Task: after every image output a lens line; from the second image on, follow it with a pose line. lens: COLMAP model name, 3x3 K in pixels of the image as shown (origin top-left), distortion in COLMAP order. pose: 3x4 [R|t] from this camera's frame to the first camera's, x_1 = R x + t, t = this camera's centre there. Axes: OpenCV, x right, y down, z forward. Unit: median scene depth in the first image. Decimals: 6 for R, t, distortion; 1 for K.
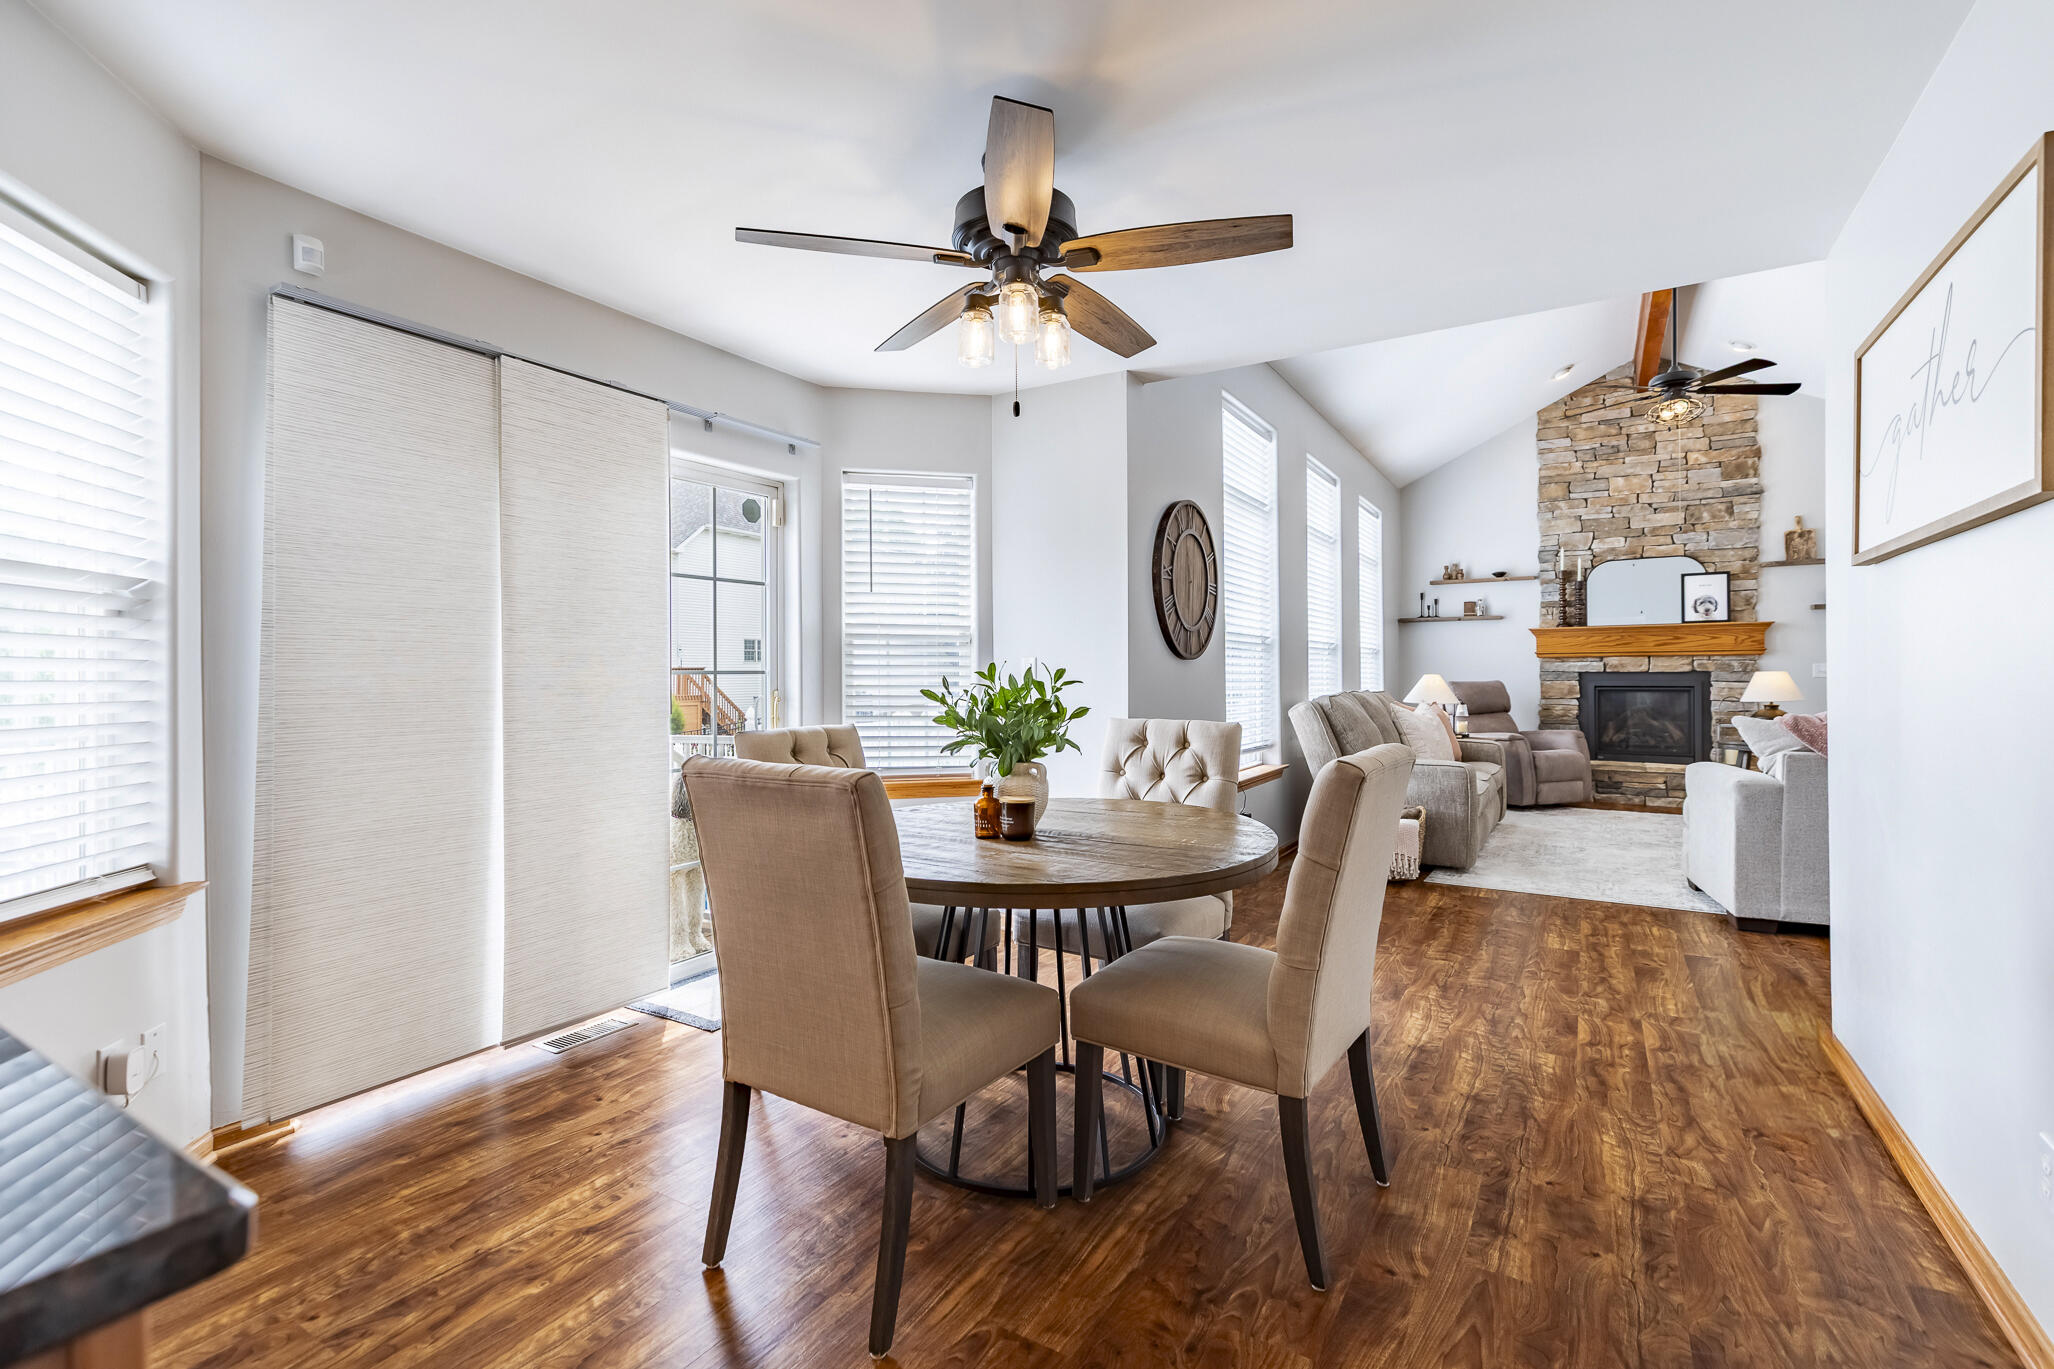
lens RADIAL K [[913.6, 0, 1041.0], [0, 913.6, 672.1], [0, 0, 1]] dist [0.013762, -0.003184]
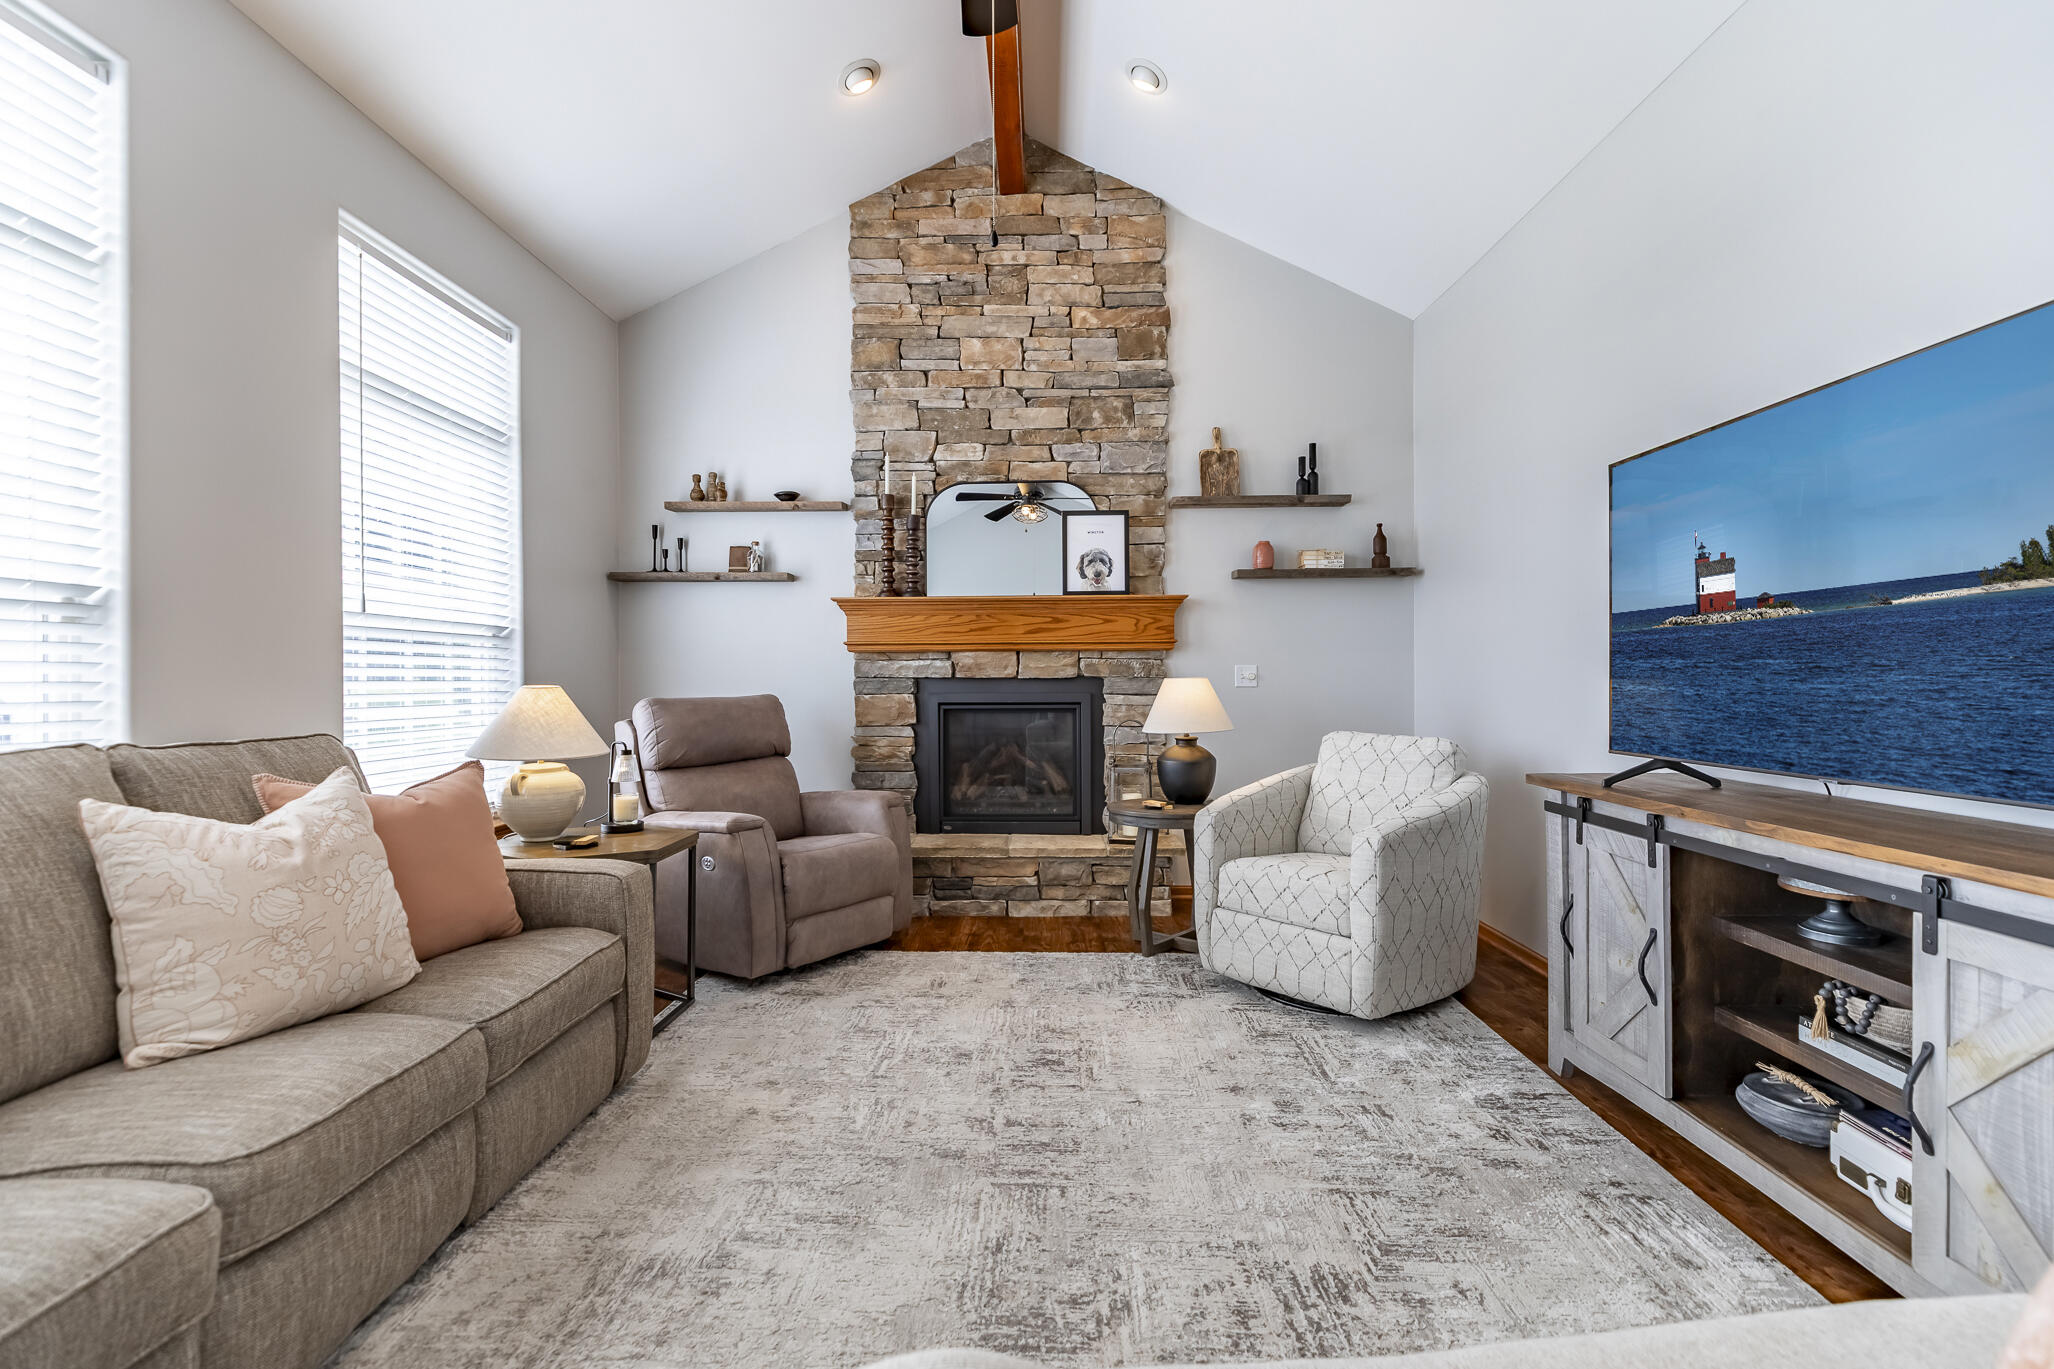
lens RADIAL K [[913.6, 0, 1025.7], [0, 913.6, 685.4], [0, 0, 1]] dist [0.013762, -0.003184]
pose [[0.867684, -0.002868, 0.497108, 0.382244], [-0.000989, 0.999971, 0.007495, -0.000052], [-0.497115, -0.006994, 0.867656, 0.500163]]
